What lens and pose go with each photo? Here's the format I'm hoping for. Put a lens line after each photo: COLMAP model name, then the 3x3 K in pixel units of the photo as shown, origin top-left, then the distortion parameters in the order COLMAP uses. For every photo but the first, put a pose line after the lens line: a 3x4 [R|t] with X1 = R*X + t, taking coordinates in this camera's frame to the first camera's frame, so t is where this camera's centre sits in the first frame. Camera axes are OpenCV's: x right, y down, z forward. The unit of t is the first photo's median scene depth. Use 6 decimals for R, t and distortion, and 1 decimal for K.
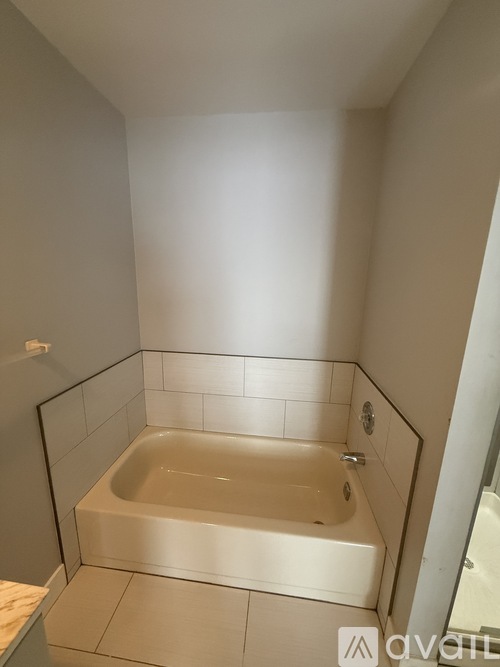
lens RADIAL K [[266.4, 0, 250.0], [0, 266.4, 333.5], [0, 0, 1]] dist [0.000254, 0.000015]
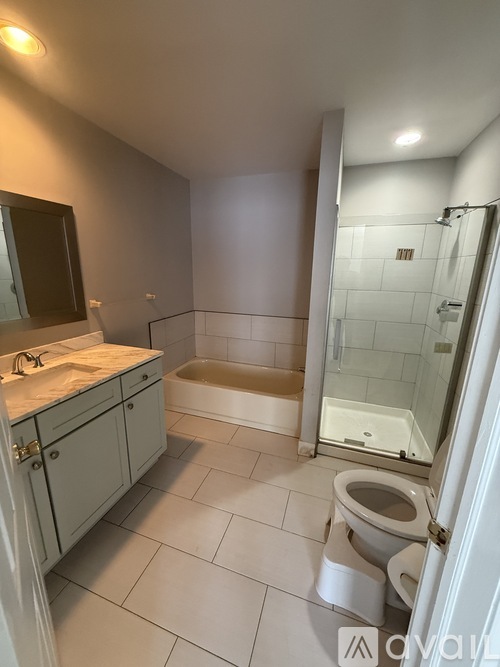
lens RADIAL K [[266.4, 0, 250.0], [0, 266.4, 333.5], [0, 0, 1]] dist [0.000254, 0.000015]
pose [[0.979731, 0.043968, -0.195435, 0.298058], [-0.041109, 0.998980, 0.018666, 0.168845], [0.196056, -0.010253, 0.980539, -0.635499]]
